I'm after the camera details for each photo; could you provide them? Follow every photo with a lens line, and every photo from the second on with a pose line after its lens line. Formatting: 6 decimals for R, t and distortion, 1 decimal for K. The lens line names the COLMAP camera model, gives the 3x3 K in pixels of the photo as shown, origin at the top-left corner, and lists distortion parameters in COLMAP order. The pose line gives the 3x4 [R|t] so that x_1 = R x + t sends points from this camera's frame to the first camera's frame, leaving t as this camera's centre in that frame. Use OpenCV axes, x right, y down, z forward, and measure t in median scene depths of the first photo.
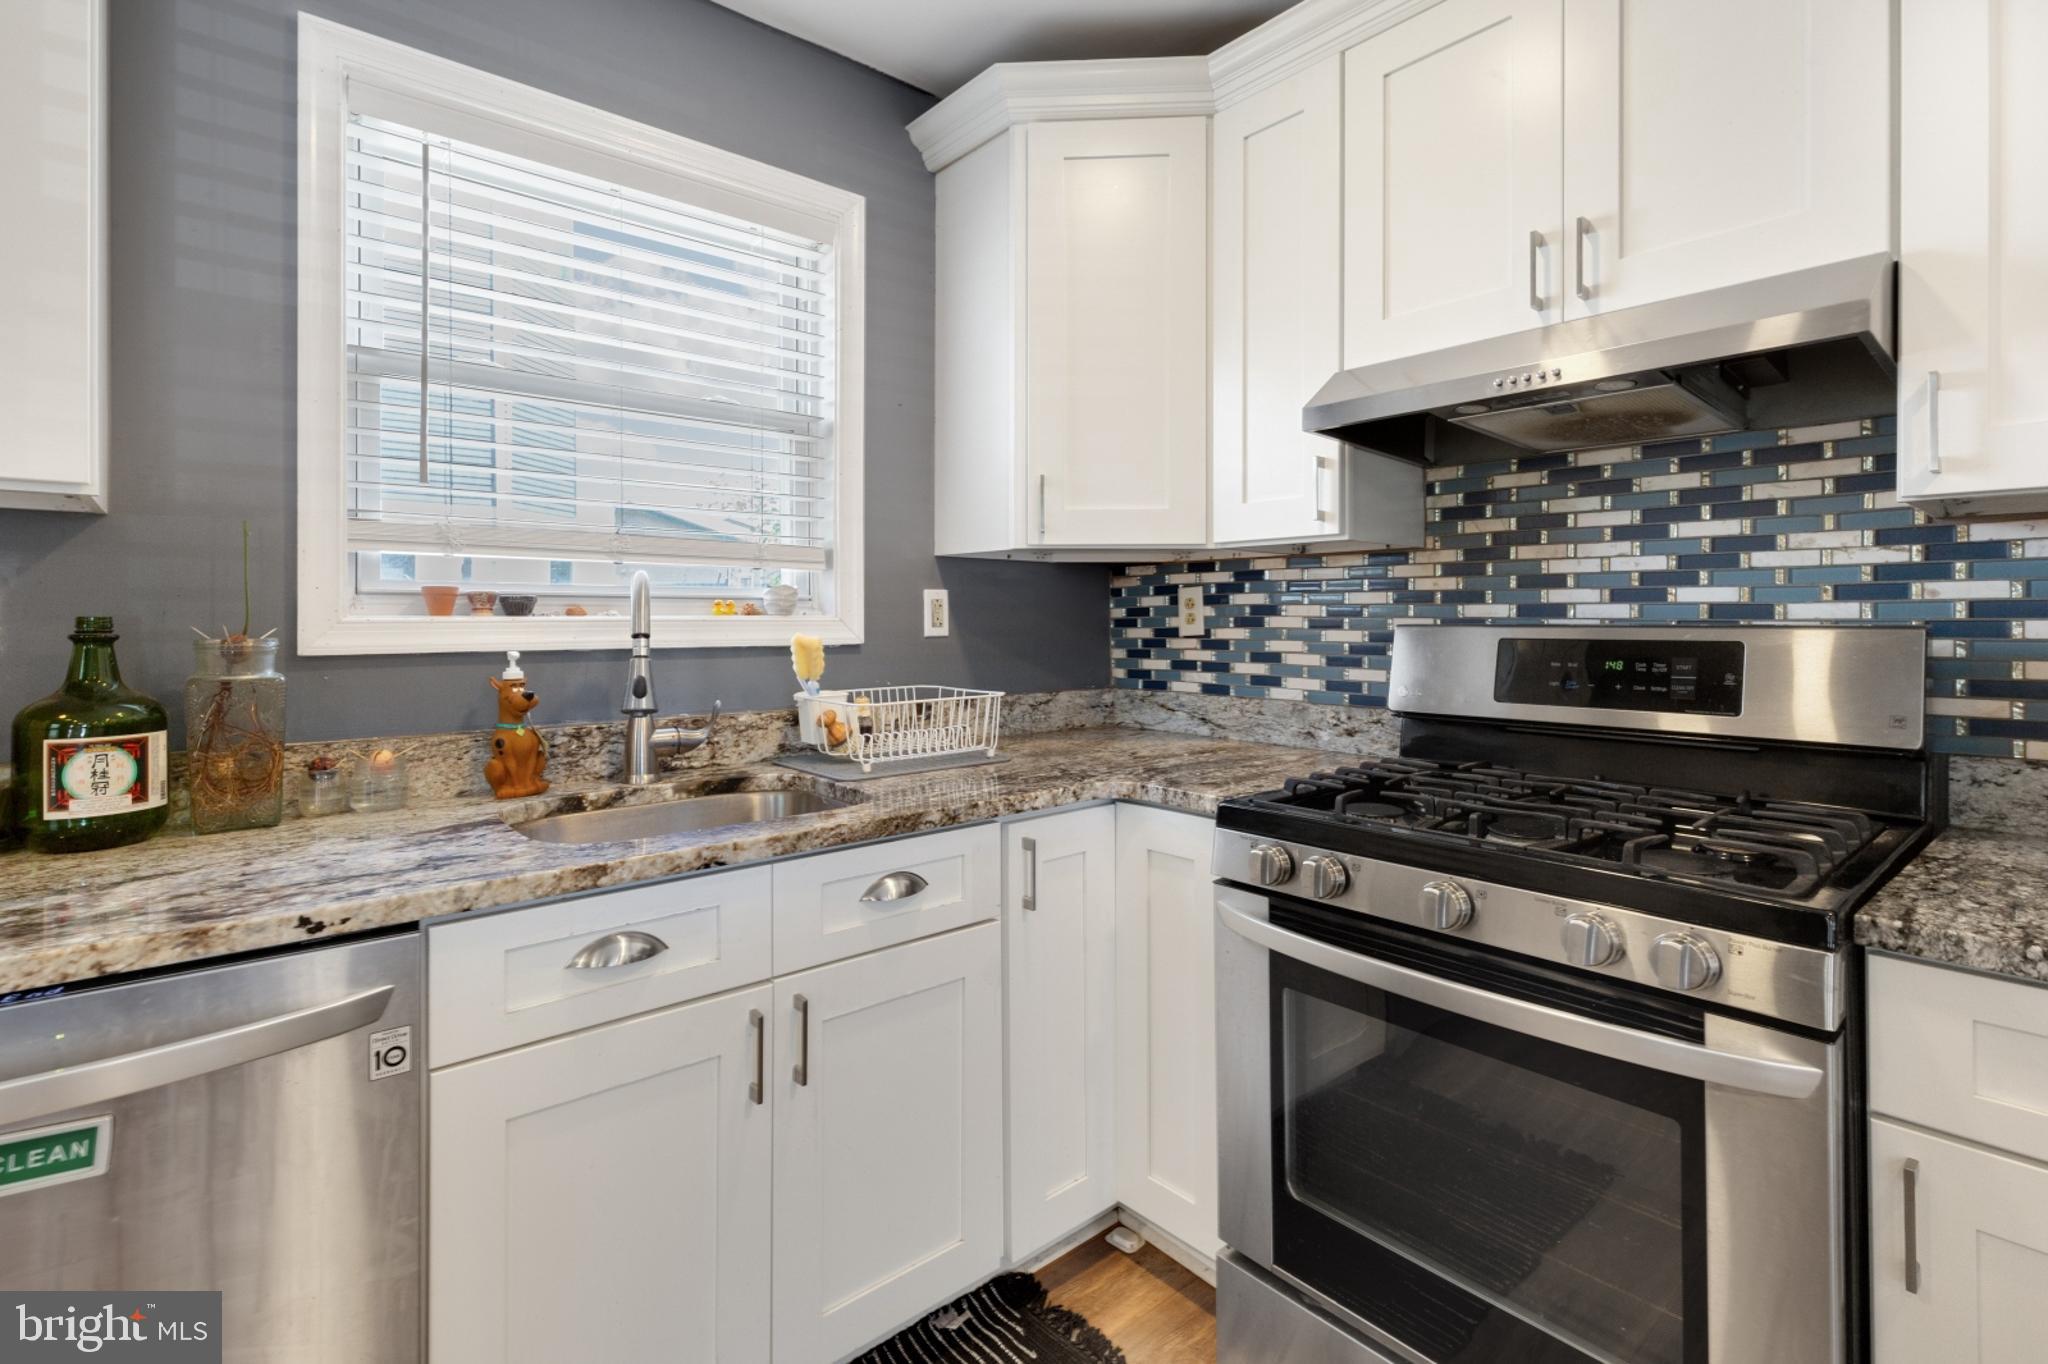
lens RADIAL K [[953.5, 0, 1015.8], [0, 953.5, 613.4], [0, 0, 1]] dist [0.001344, -0.000388]
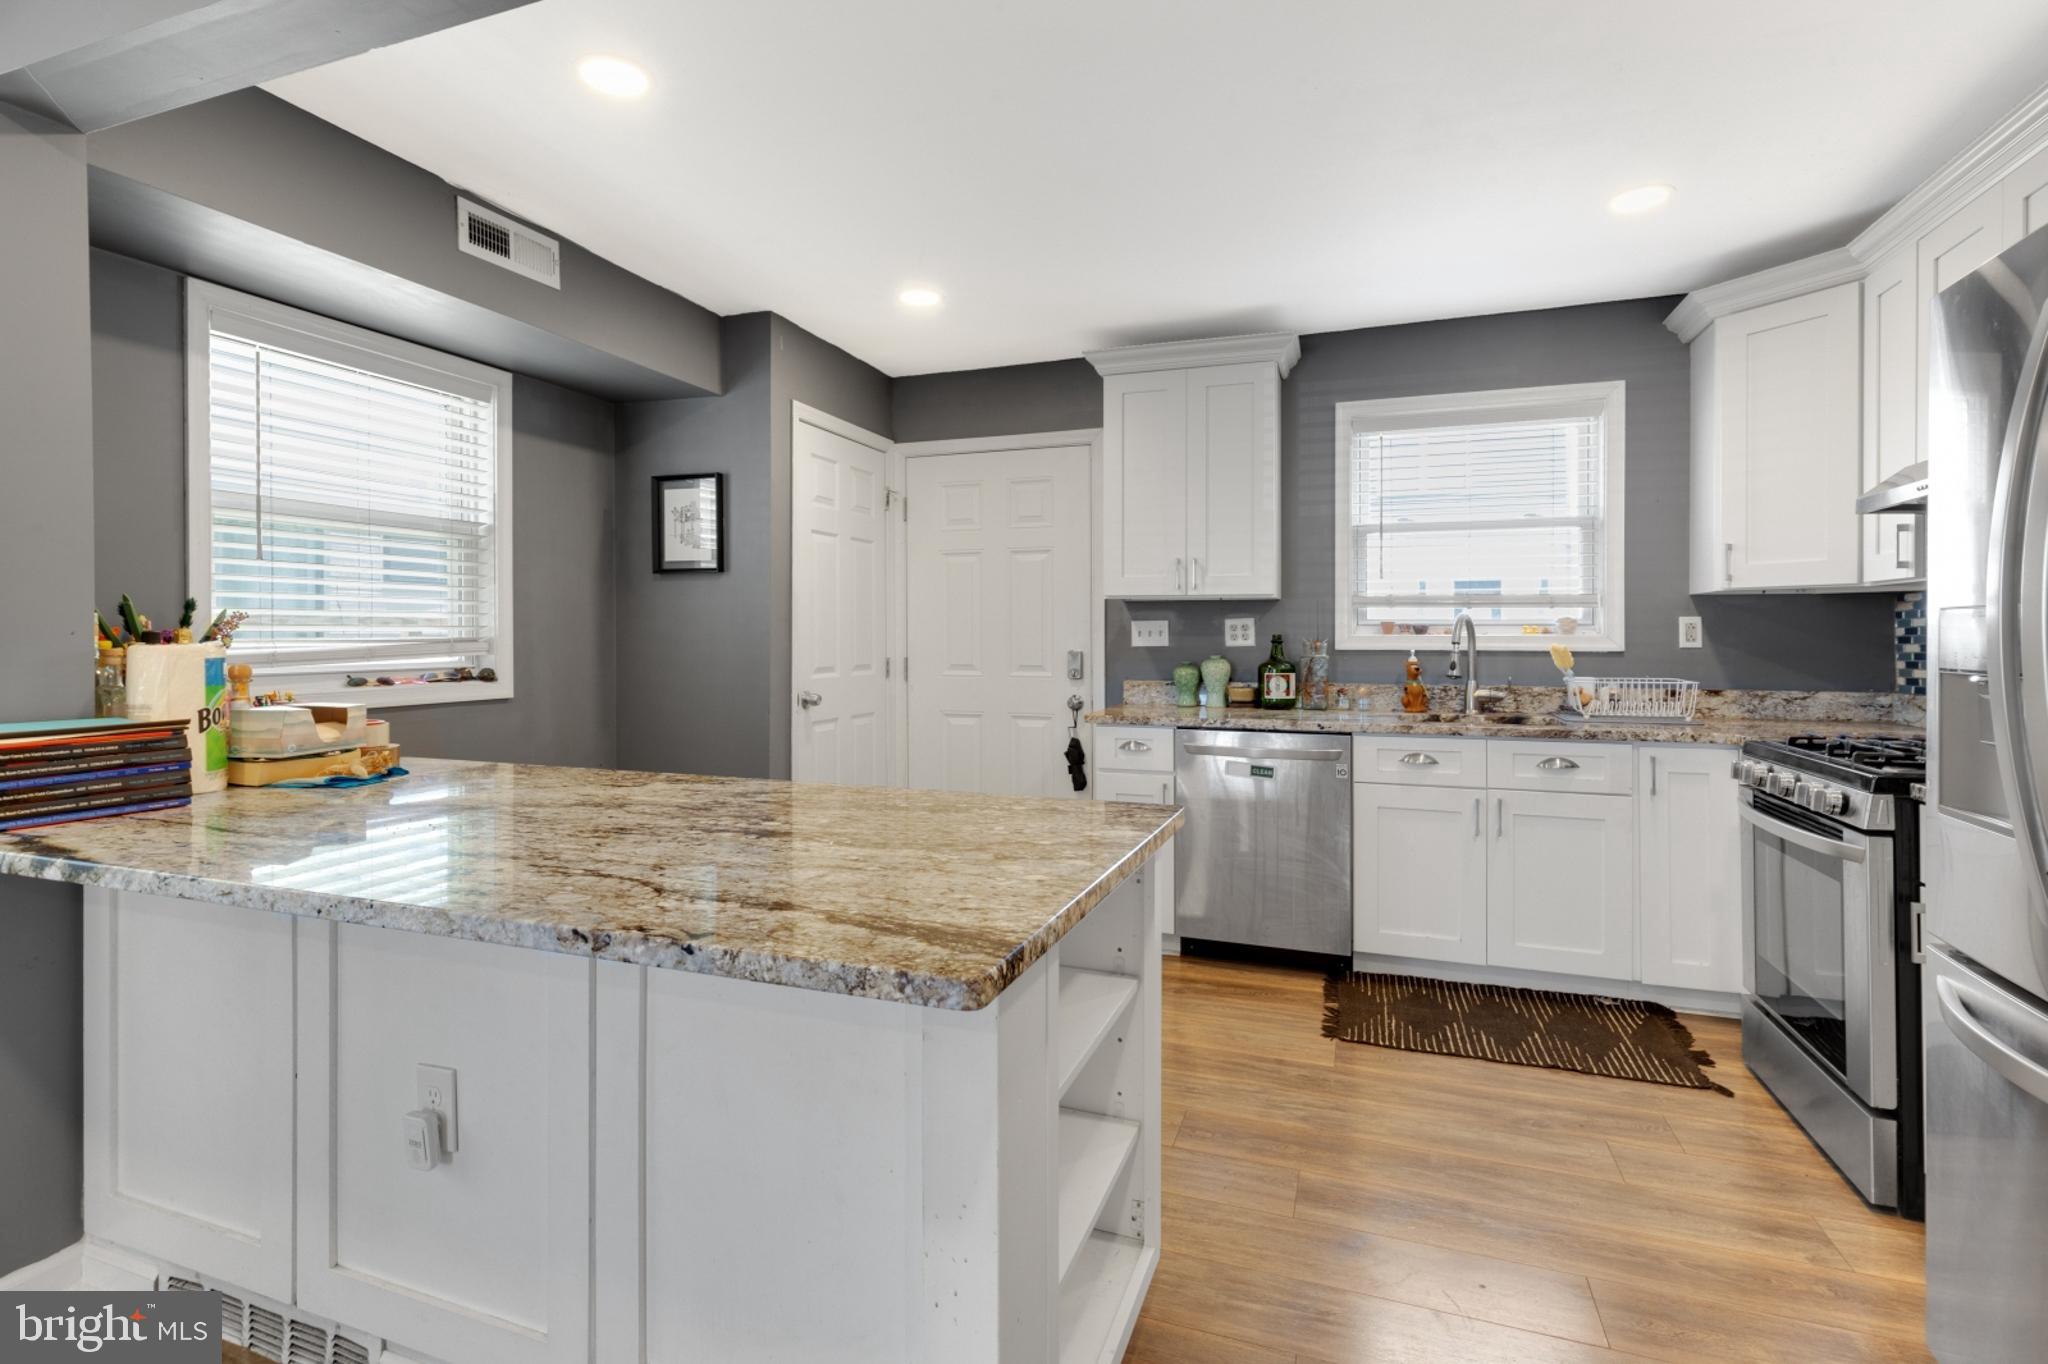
lens RADIAL K [[964.3, 0, 1017.1], [0, 964.3, 631.1], [0, 0, 1]] dist [0.002045, 0.000101]
pose [[0.493142, -0.003242, -0.869943, 1.020448], [0.003144, 0.999993, -0.001945, -0.004049], [0.869943, -0.001776, 0.493149, -0.970527]]
